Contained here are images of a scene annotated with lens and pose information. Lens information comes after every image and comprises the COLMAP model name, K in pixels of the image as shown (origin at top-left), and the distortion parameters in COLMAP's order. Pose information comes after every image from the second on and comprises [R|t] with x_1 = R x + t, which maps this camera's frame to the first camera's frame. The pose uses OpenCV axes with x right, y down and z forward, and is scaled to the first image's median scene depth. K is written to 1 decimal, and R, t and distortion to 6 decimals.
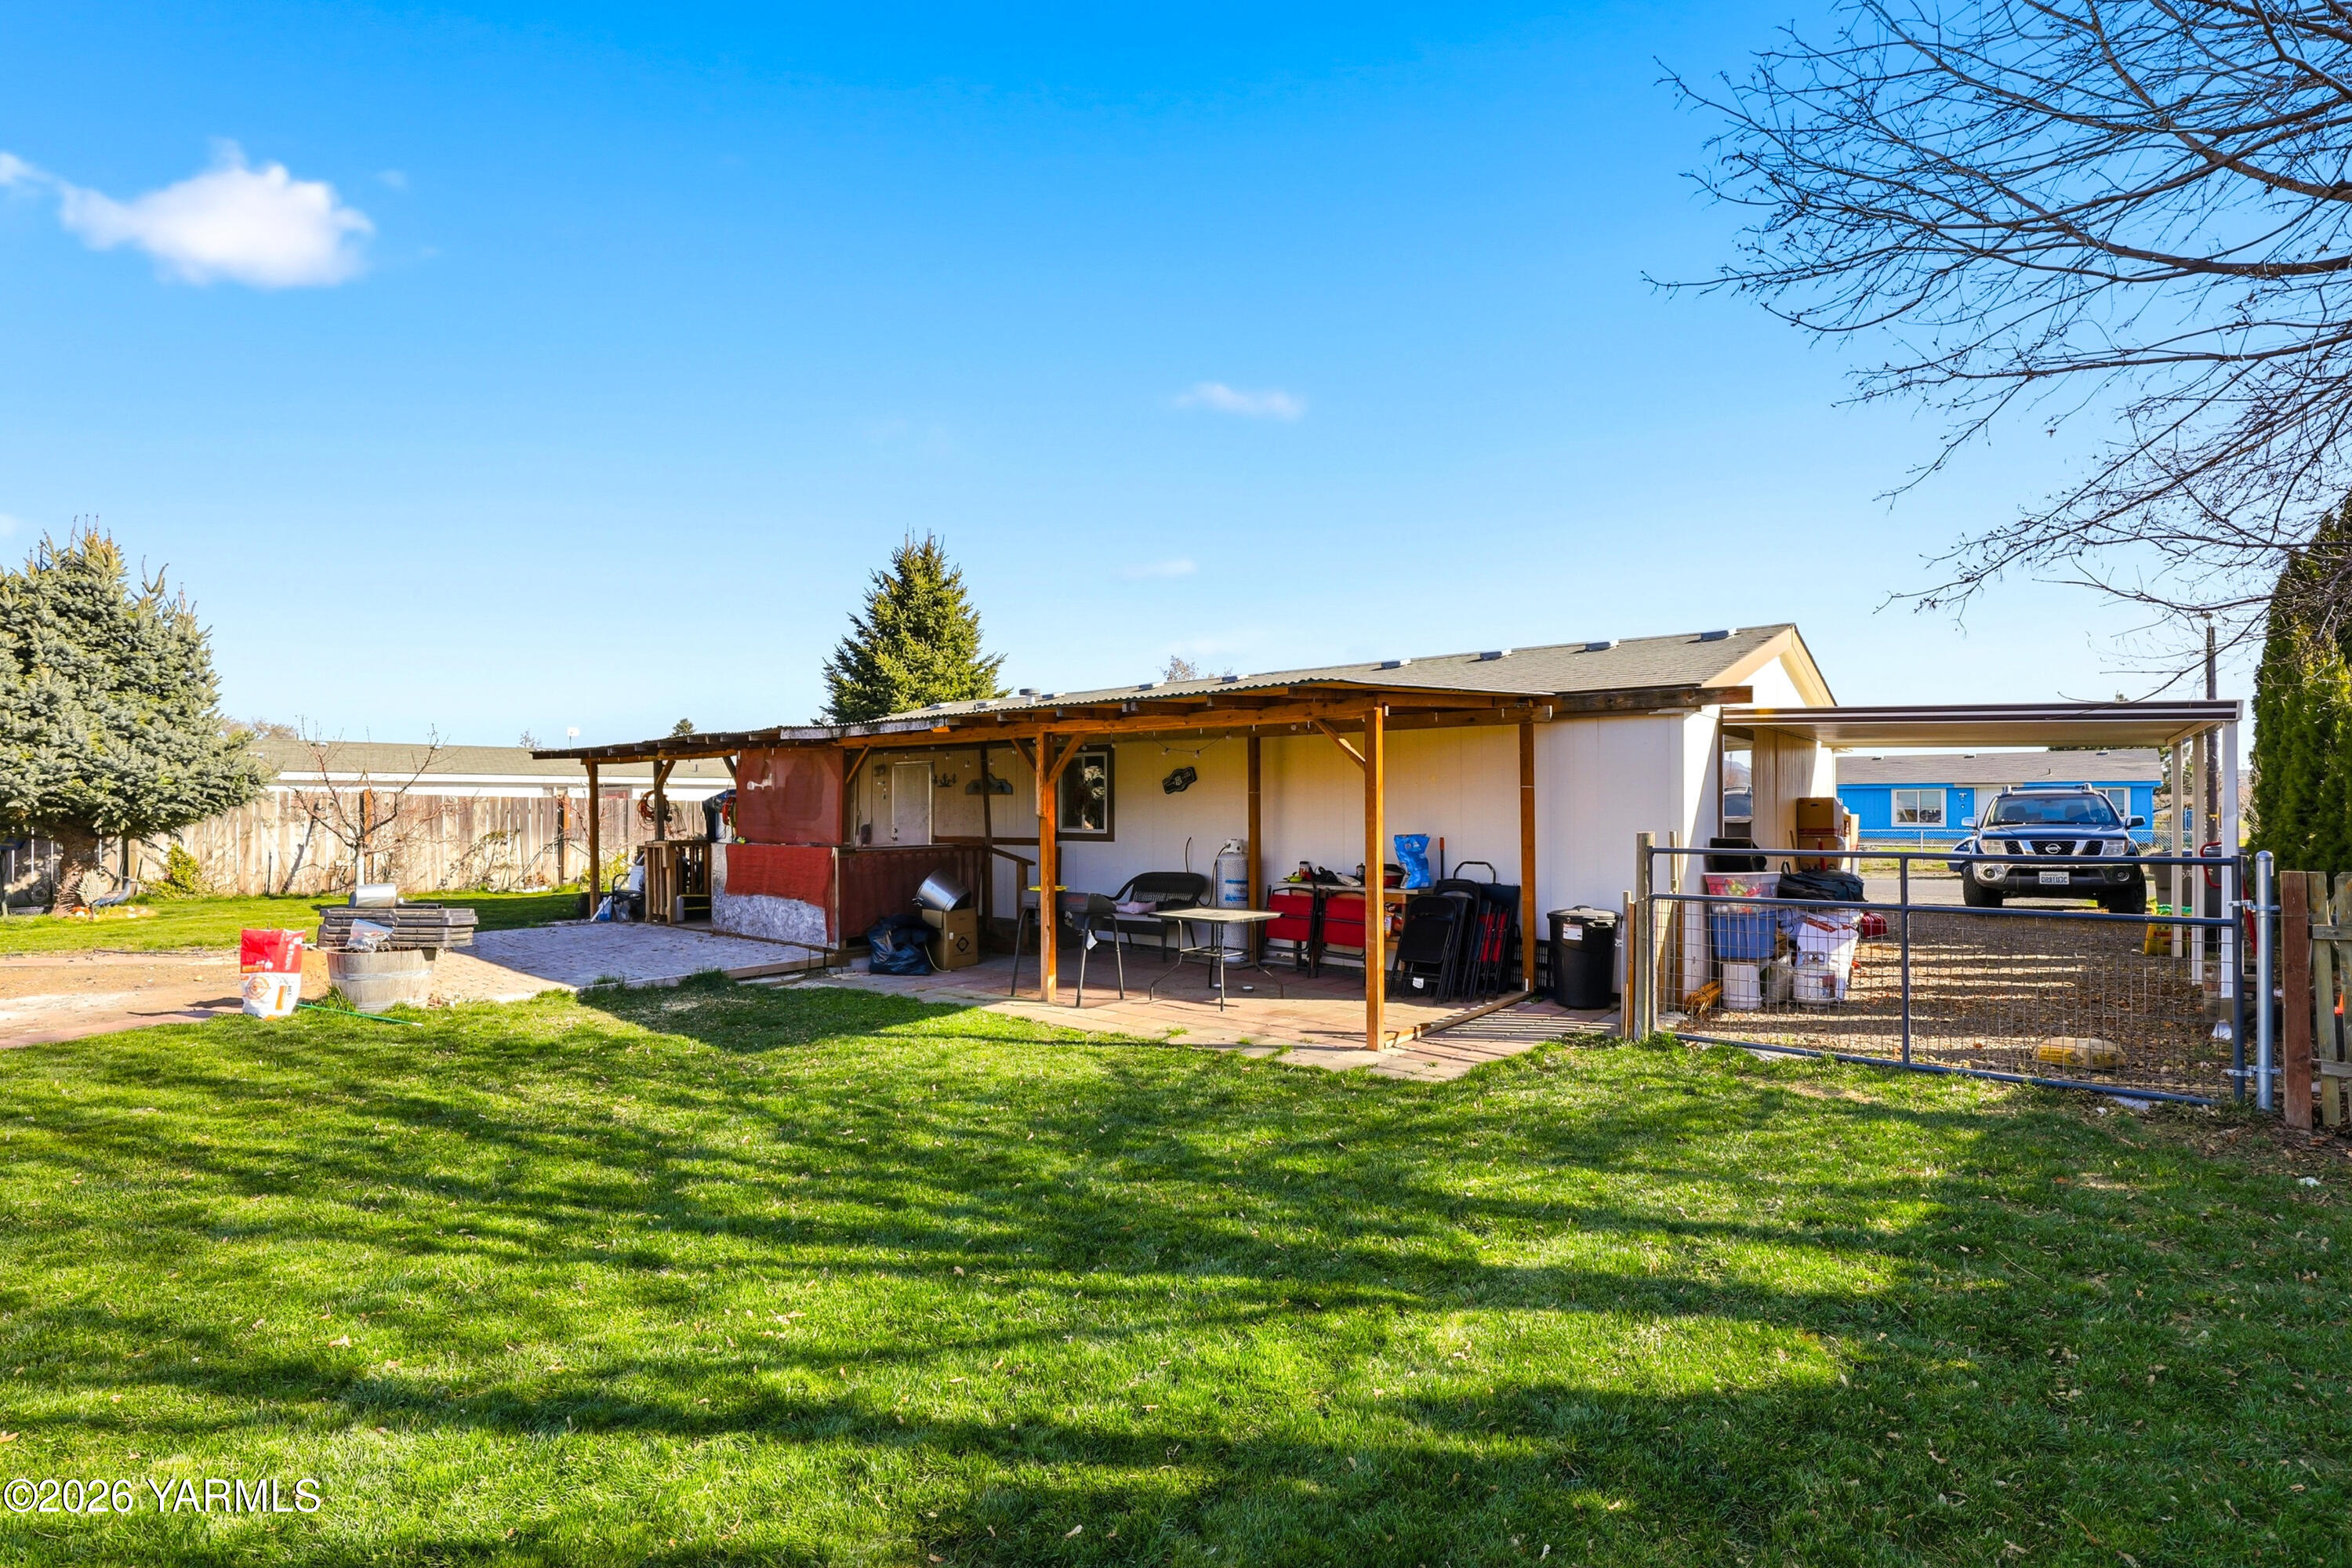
lens RADIAL K [[1096.1, 0, 1180.5], [0, 1096.1, 798.5], [0, 0, 1]] dist [-0.026563, 0.002510]
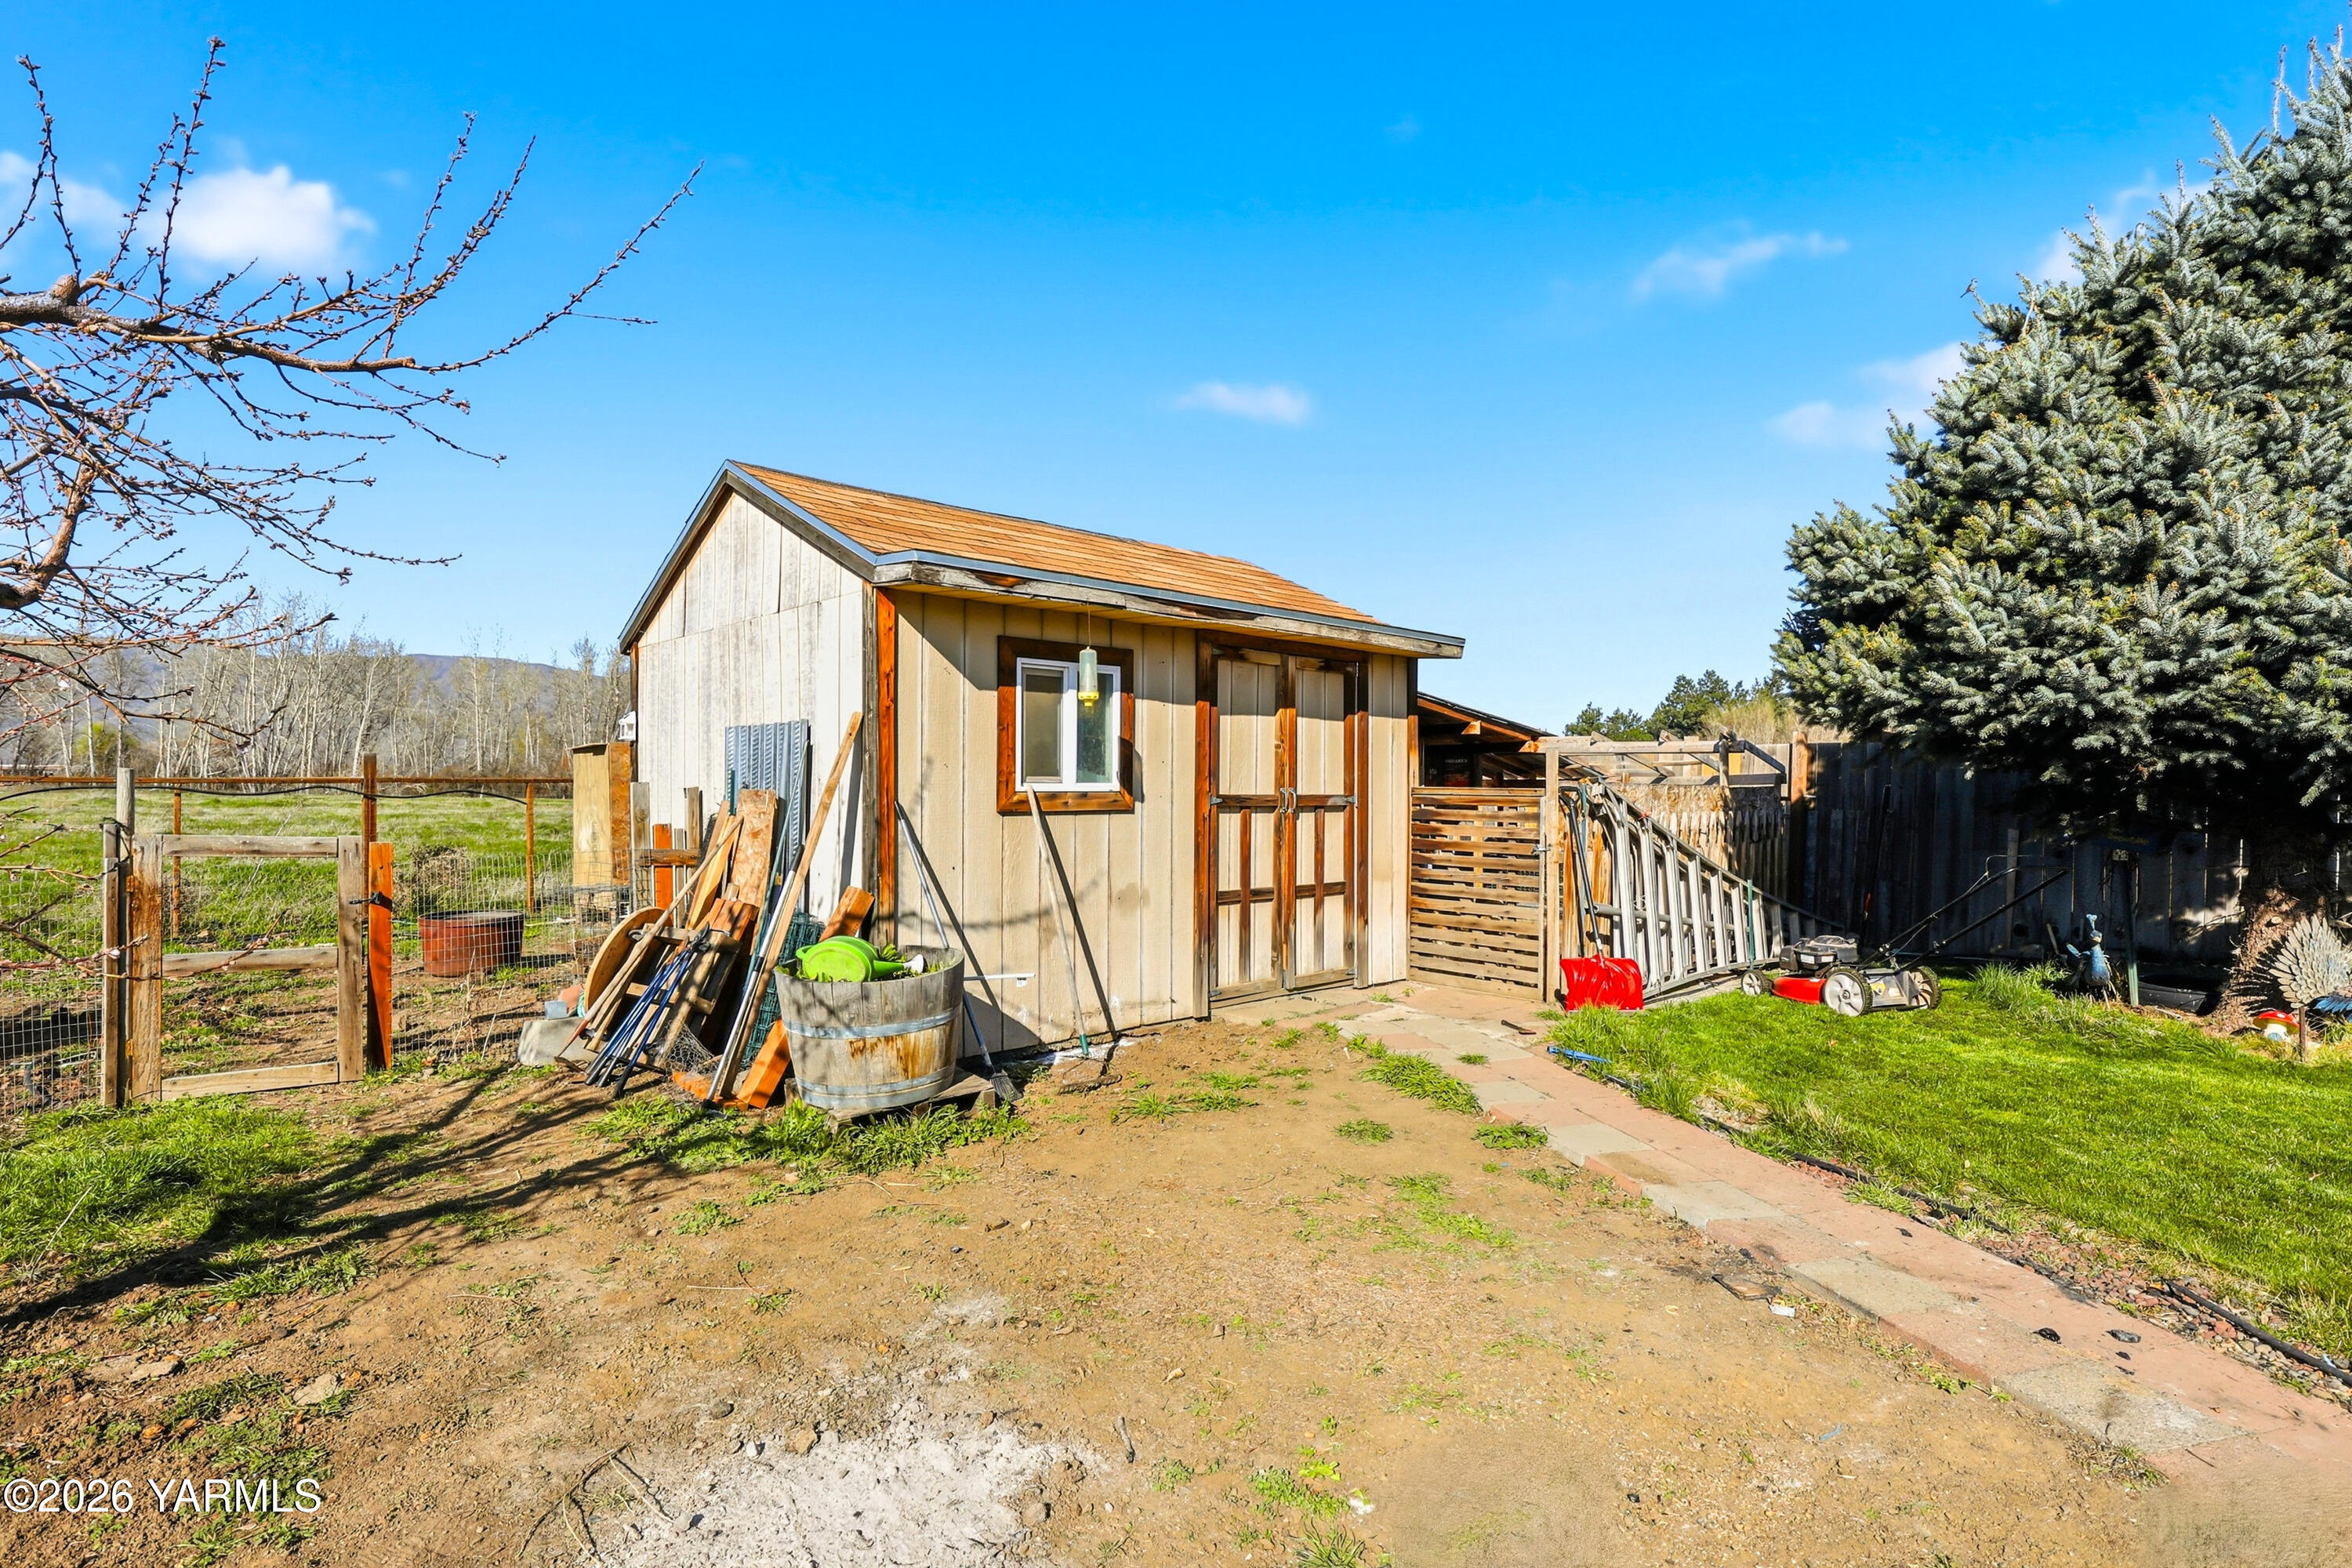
lens RADIAL K [[1242.3, 0, 1171.7], [0, 1242.3, 802.1], [0, 0, 1]] dist [-0.001930, -0.000828]
pose [[-0.030730, 0.009433, -0.999483, -0.595352], [0.007023, 0.999933, 0.009222, 0.019830], [0.999503, -0.006736, -0.030794, 0.640973]]
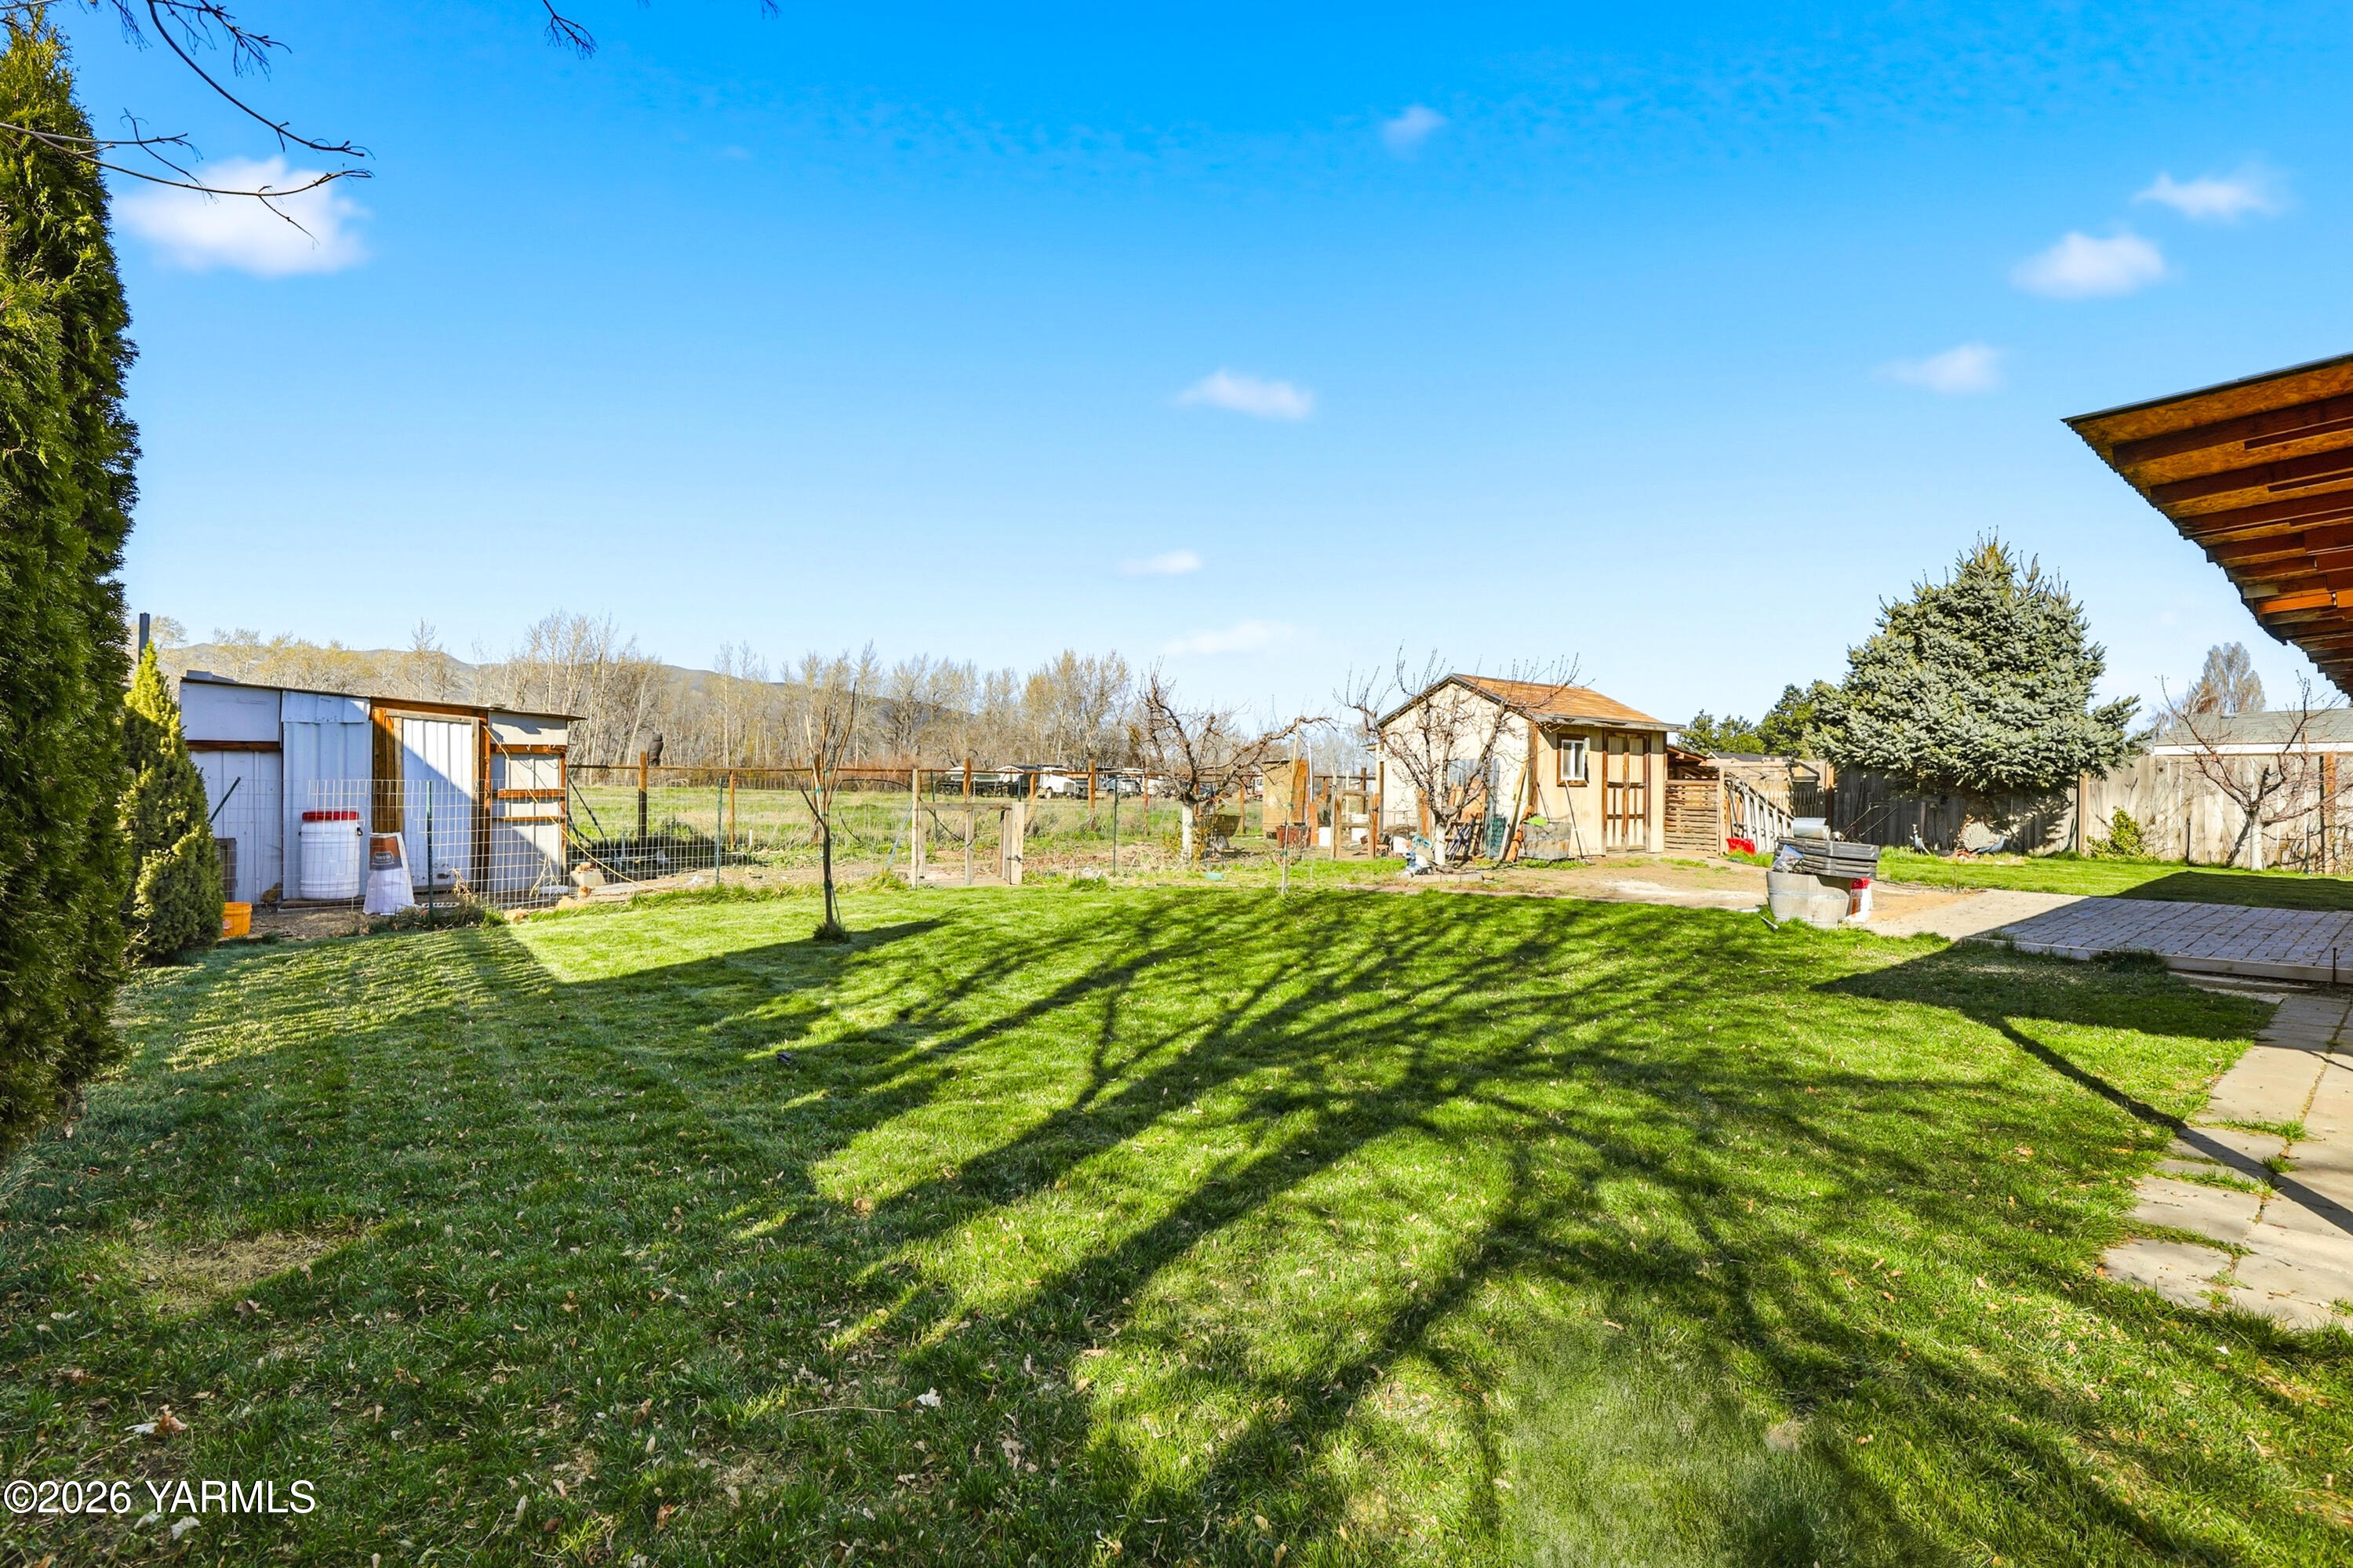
lens RADIAL K [[1096.7, 0, 1186.3], [0, 1096.7, 767.1], [0, 0, 1]] dist [-0.026563, 0.002510]
pose [[-0.147746, -0.019176, -0.988839, 0.336443], [-0.000837, 0.999814, -0.019263, 0.030394], [0.989025, -0.002018, -0.147735, 0.318226]]
